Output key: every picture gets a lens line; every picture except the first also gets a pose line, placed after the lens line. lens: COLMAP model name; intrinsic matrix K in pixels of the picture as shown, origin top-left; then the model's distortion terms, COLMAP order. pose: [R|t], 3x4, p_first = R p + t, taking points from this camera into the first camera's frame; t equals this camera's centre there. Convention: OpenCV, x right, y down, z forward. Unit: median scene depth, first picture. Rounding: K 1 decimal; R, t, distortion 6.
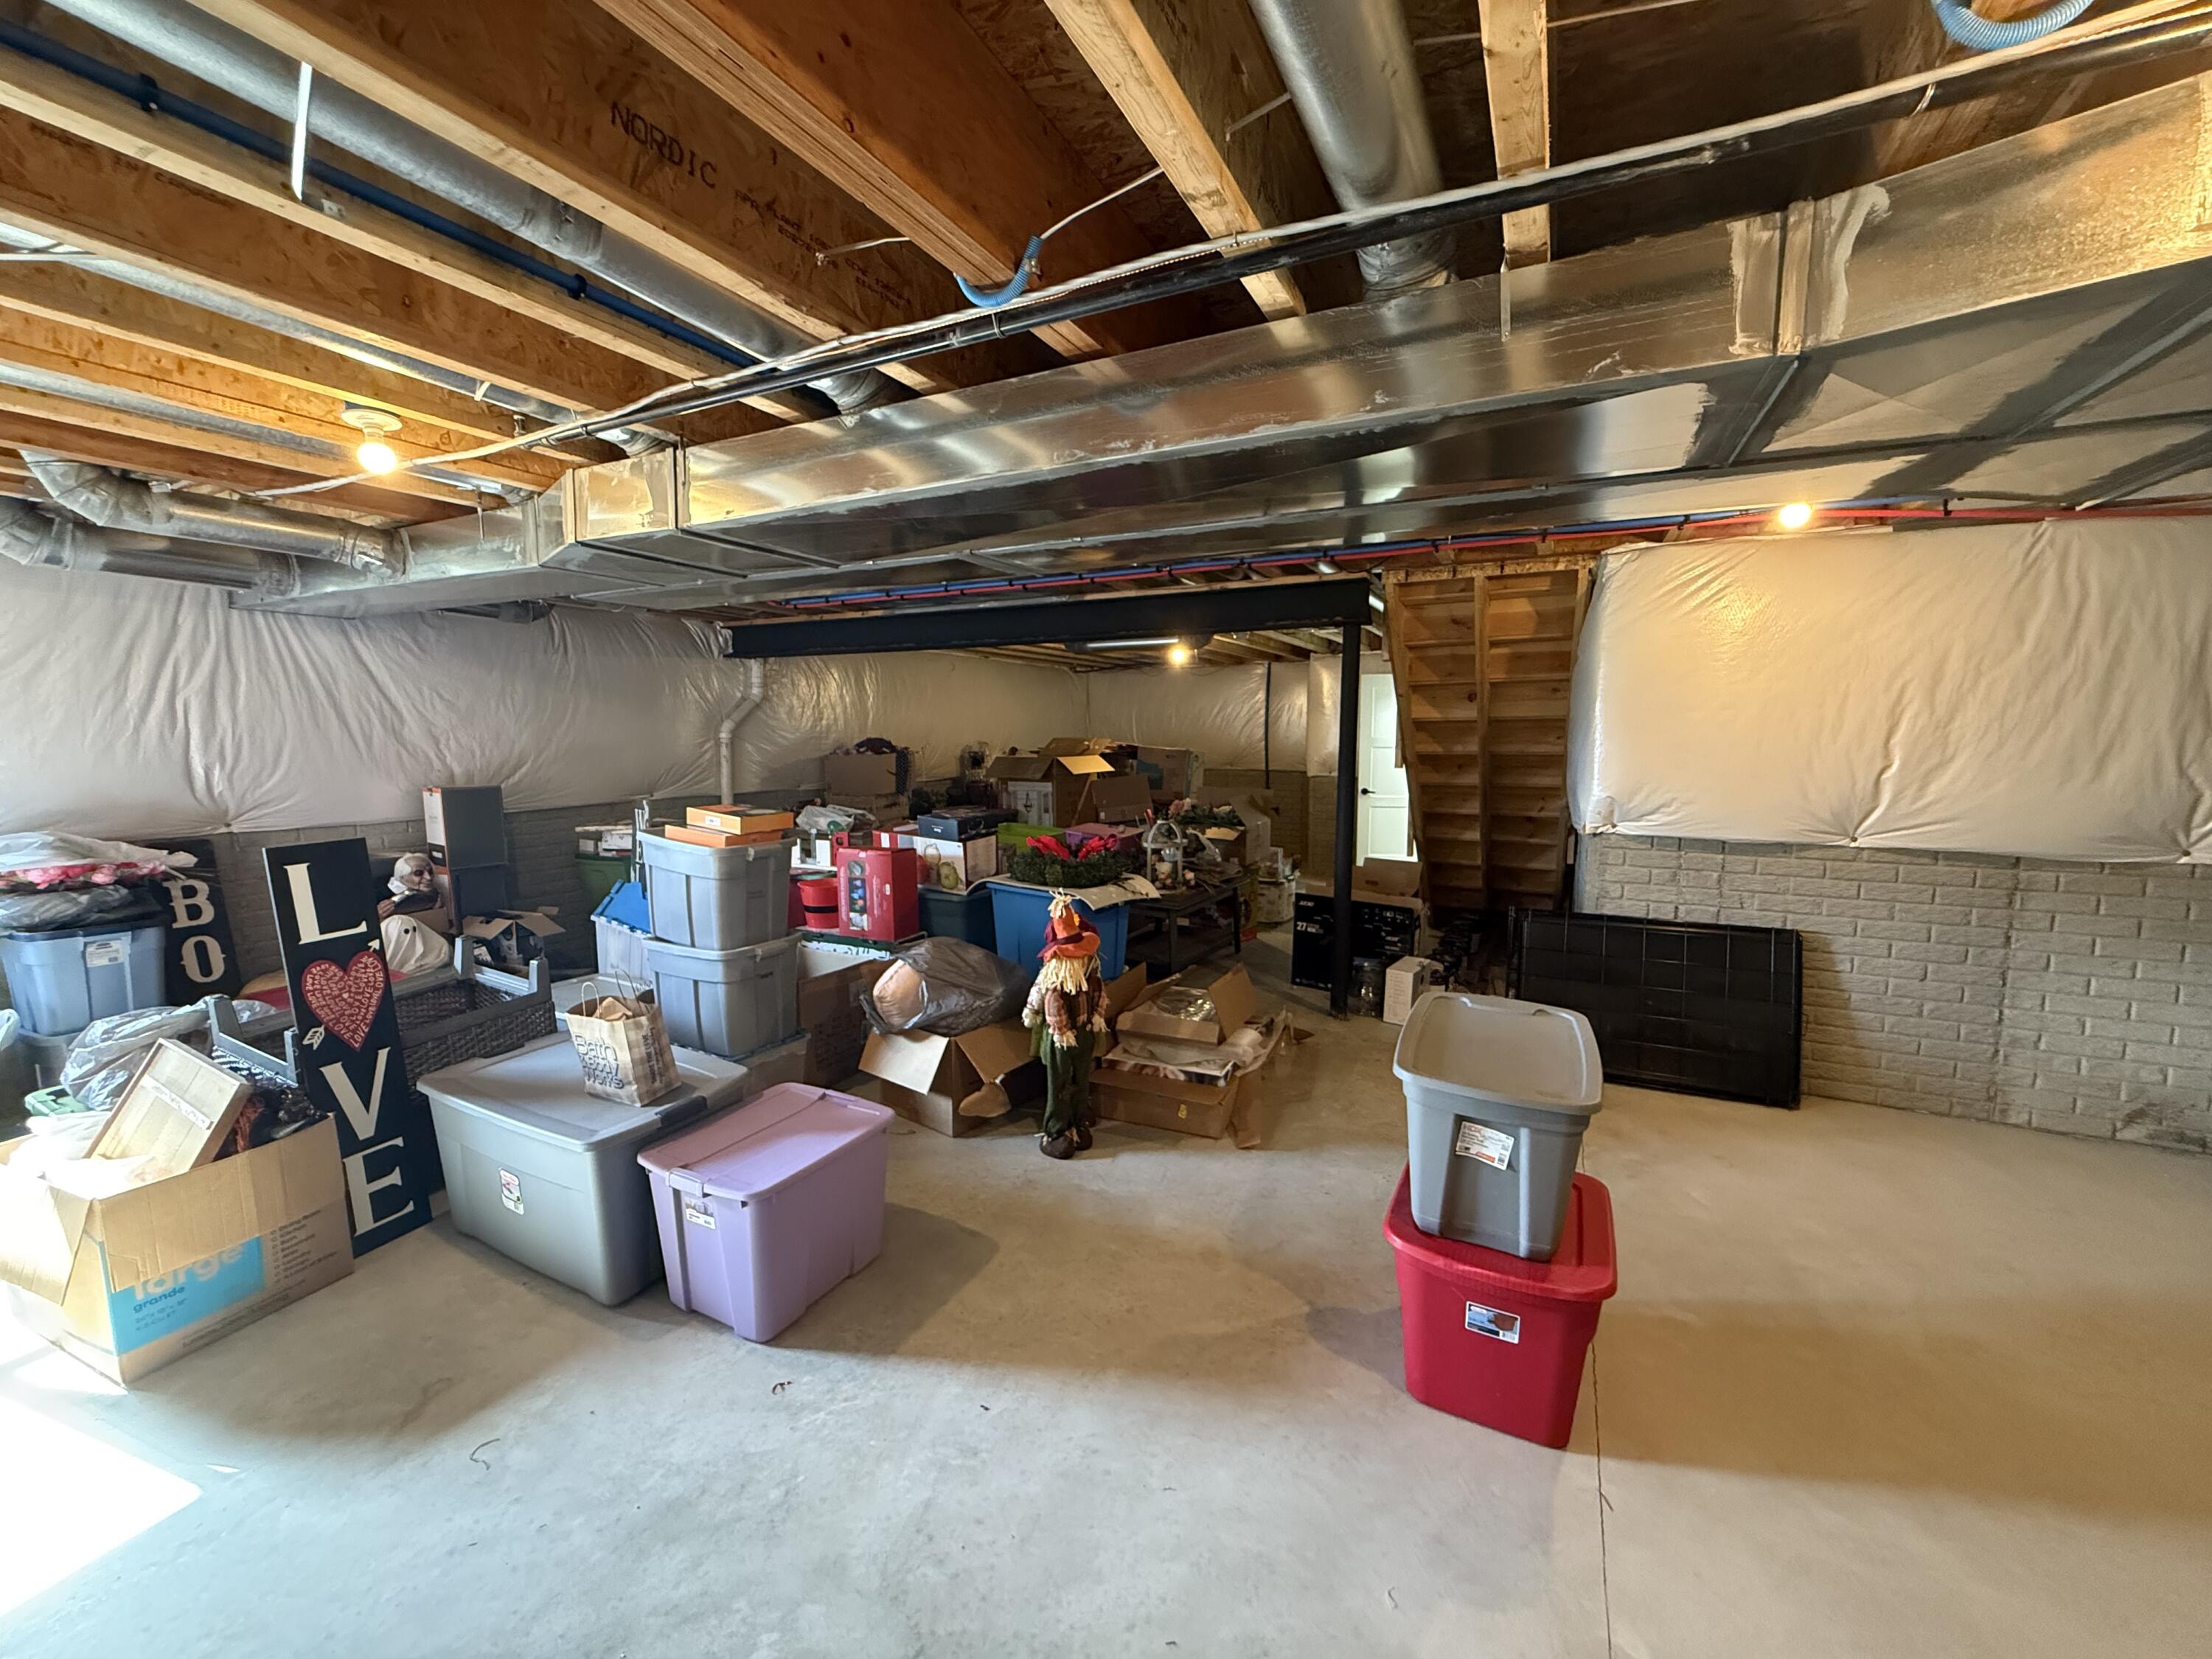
lens RADIAL K [[885.1, 0, 1106.1], [0, 885.1, 826.4], [0, 0, 1]] dist [0.001797, 0.000884]
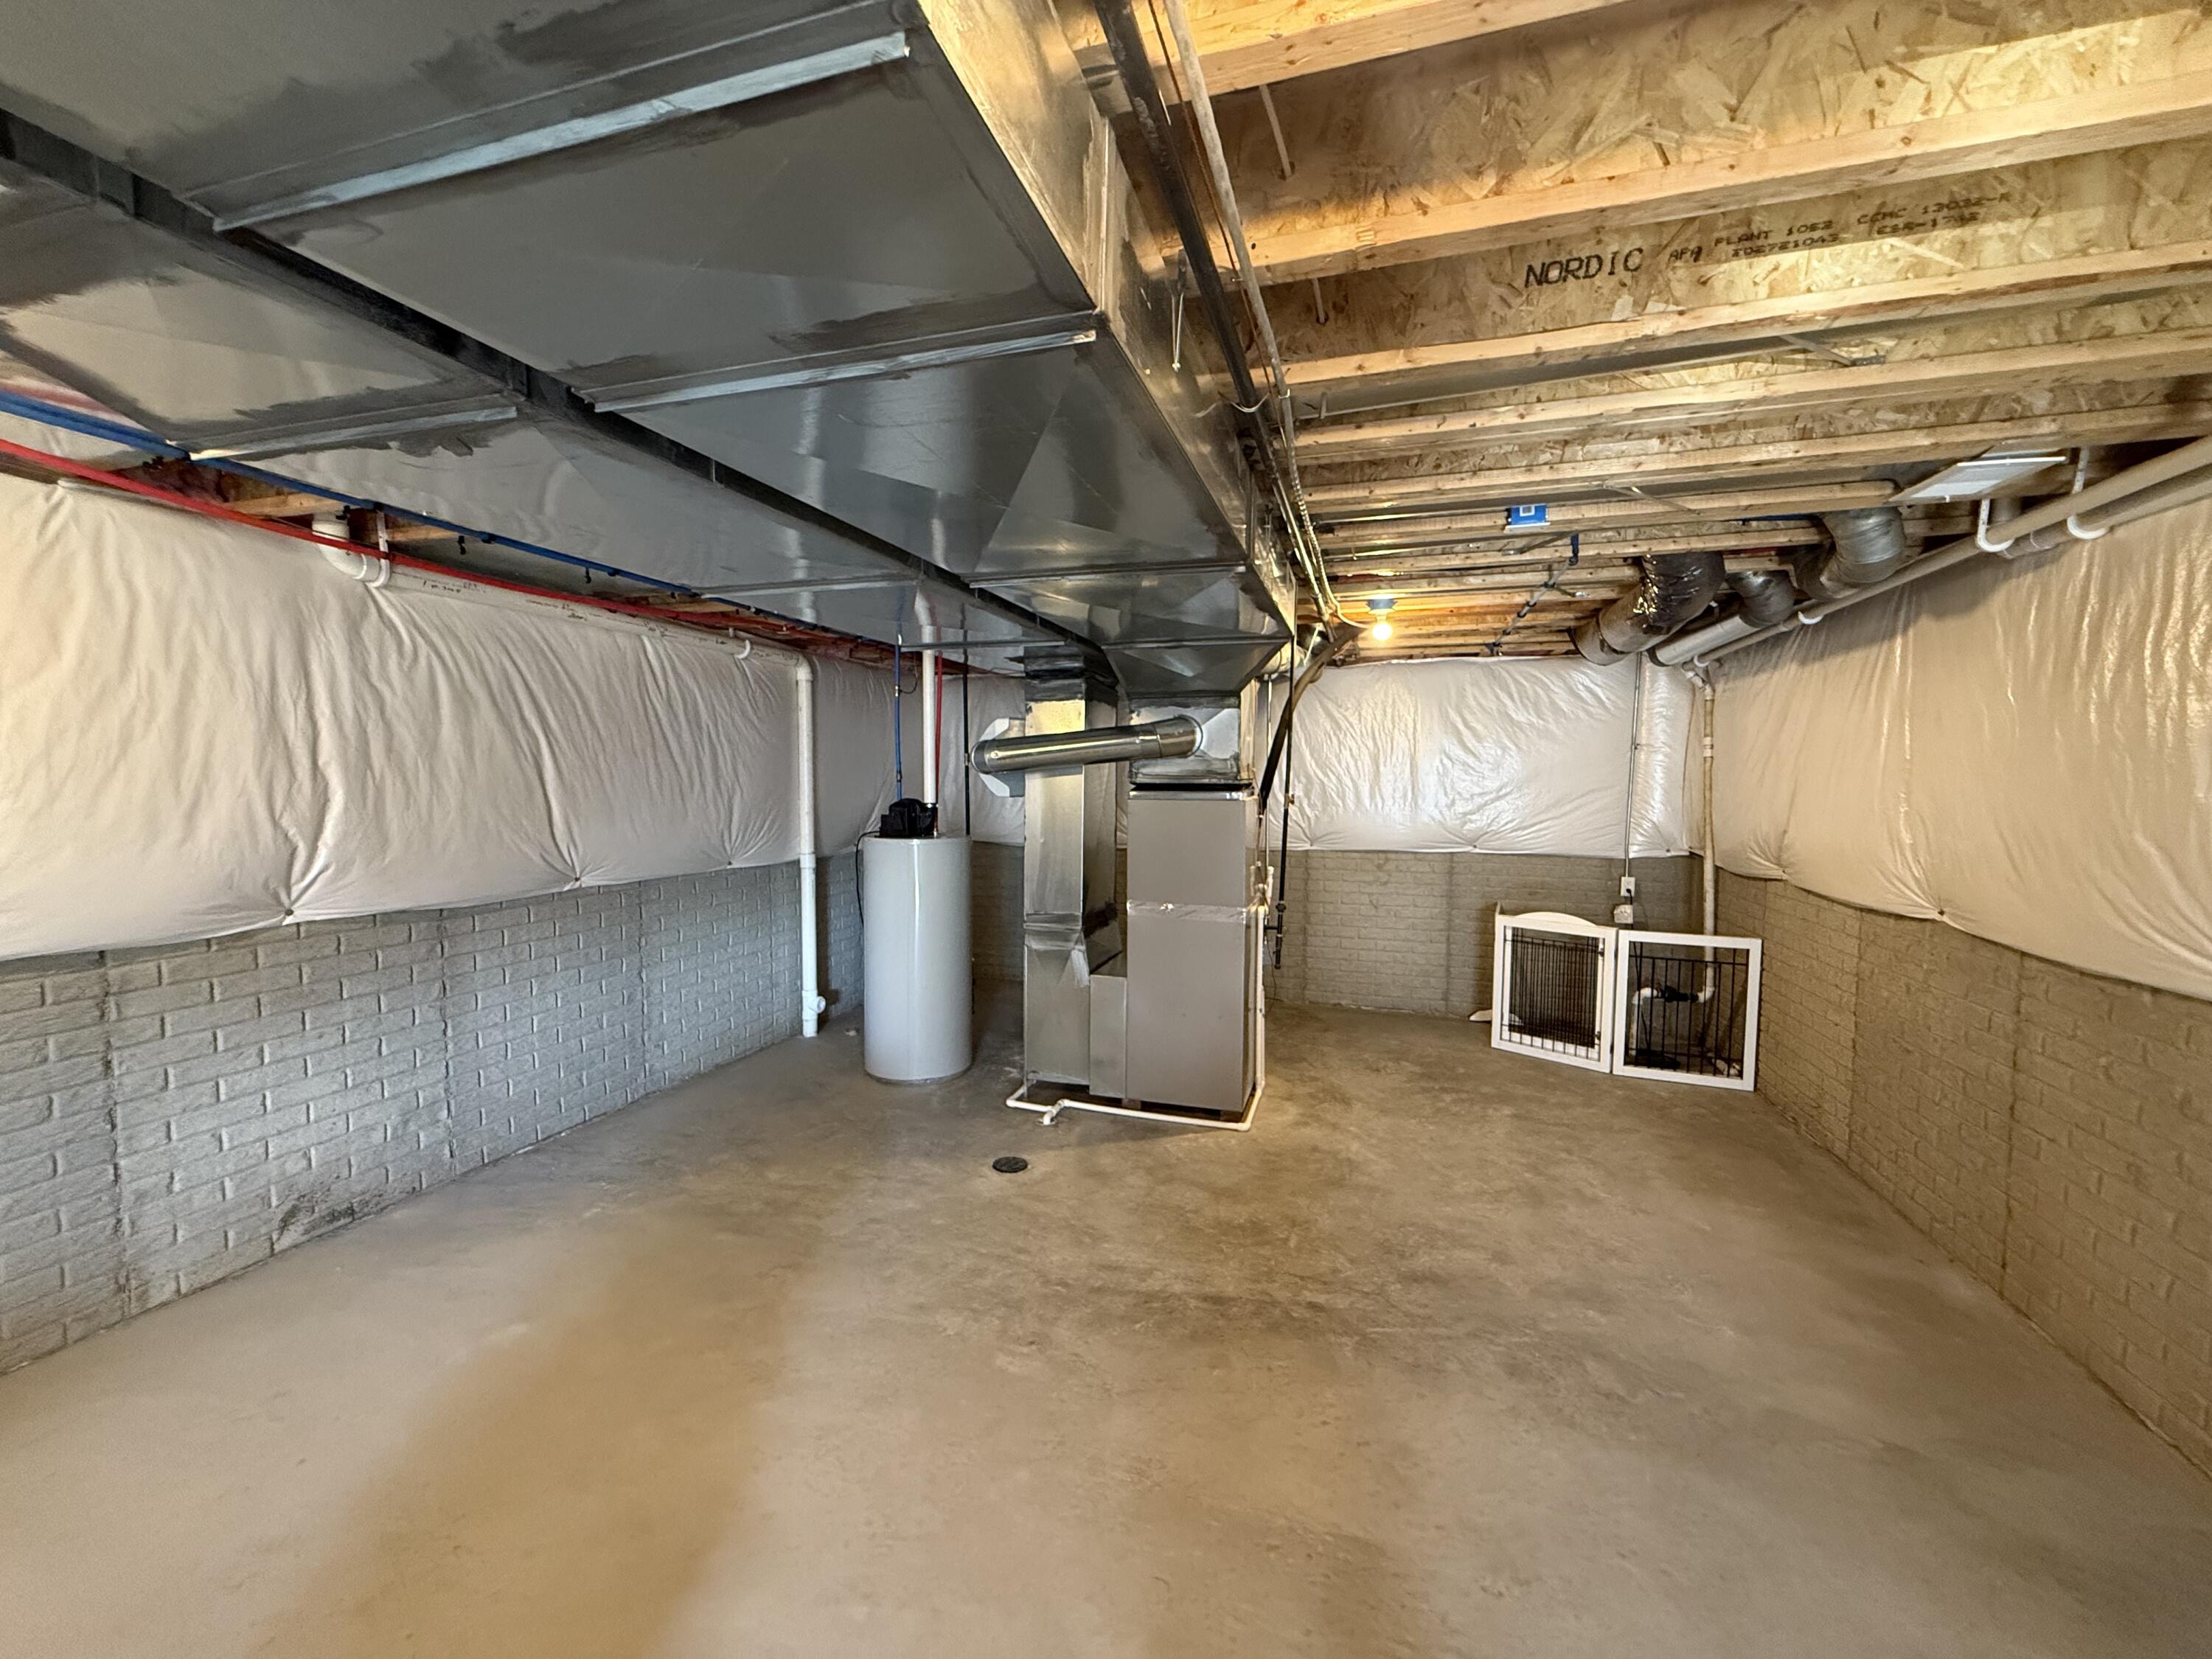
lens RADIAL K [[885.1, 0, 1100.1], [0, 885.1, 825.0], [0, 0, 1]] dist [0.001797, 0.000884]
pose [[-0.152583, -0.055926, 0.986707, 0.200635], [0.105525, 0.991768, 0.072531, -0.035148], [-0.982641, 0.115189, -0.145425, 0.303273]]
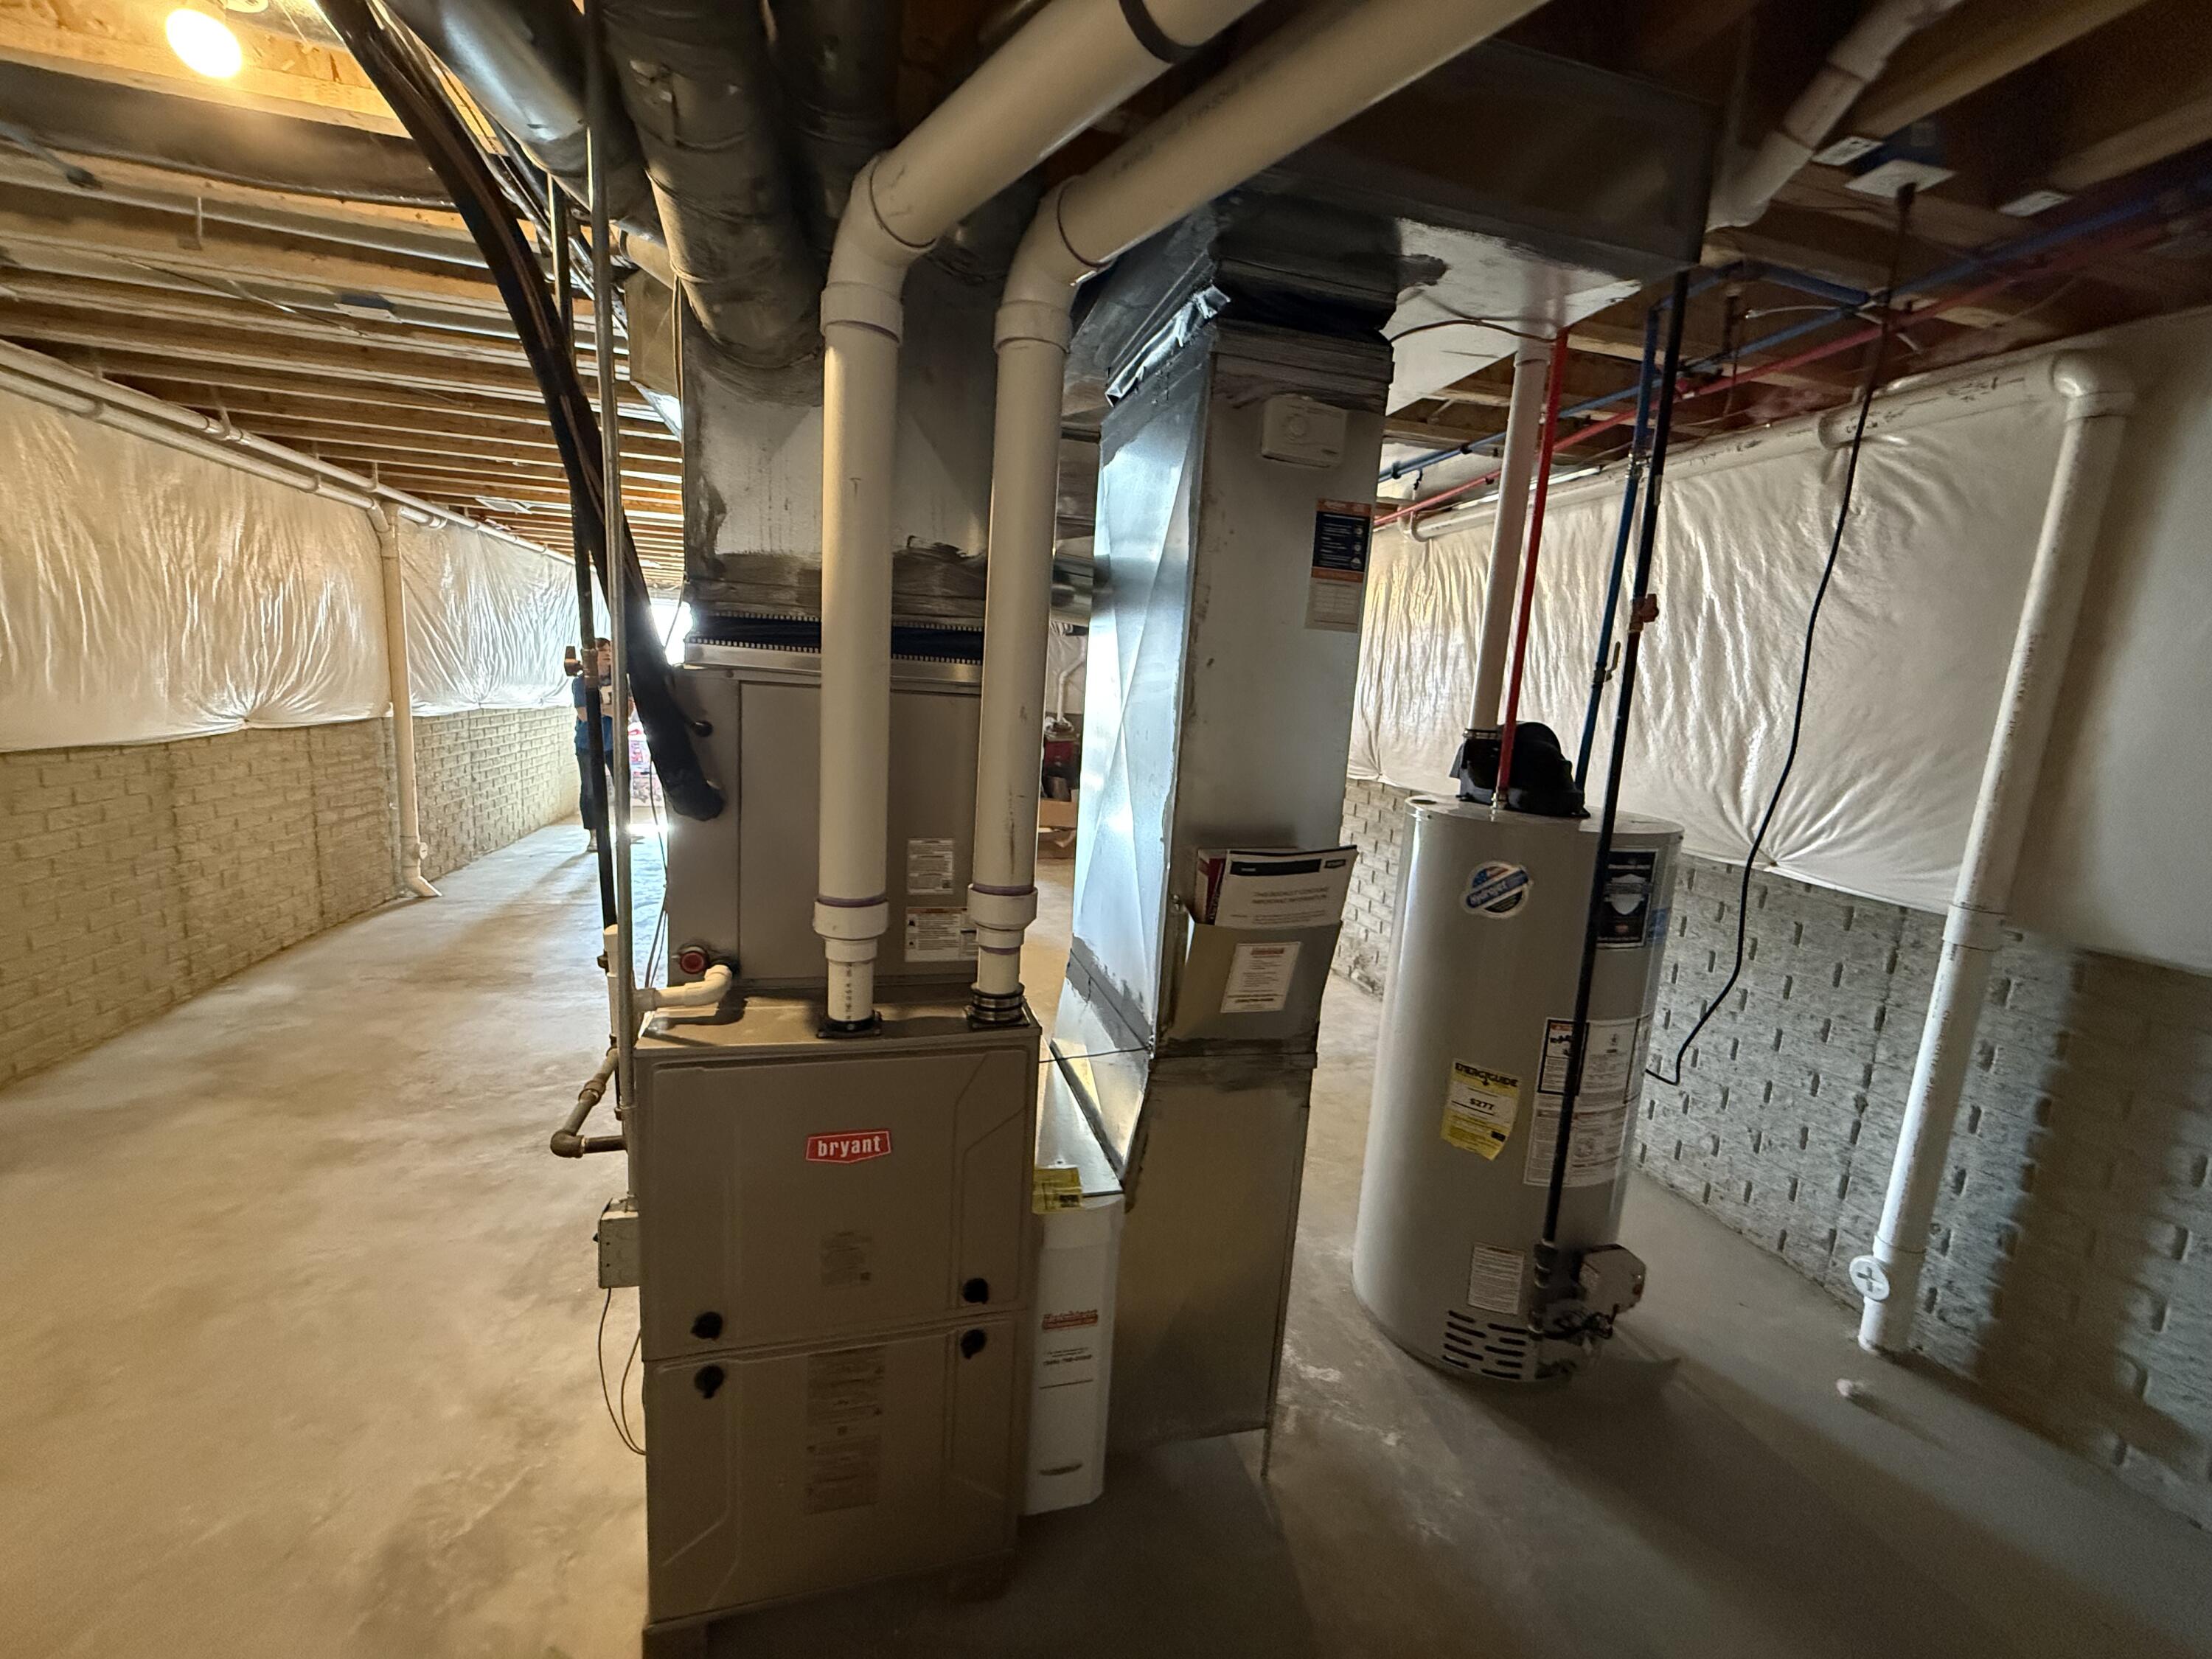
lens RADIAL K [[885.1, 0, 1104.6], [0, 885.1, 831.2], [0, 0, 1]] dist [0.001797, 0.000884]
pose [[0.656764, 0.157549, -0.737454, 1.912722], [-0.140043, 0.986402, 0.086014, 0.056926], [0.740978, 0.046784, 0.669897, -0.246738]]
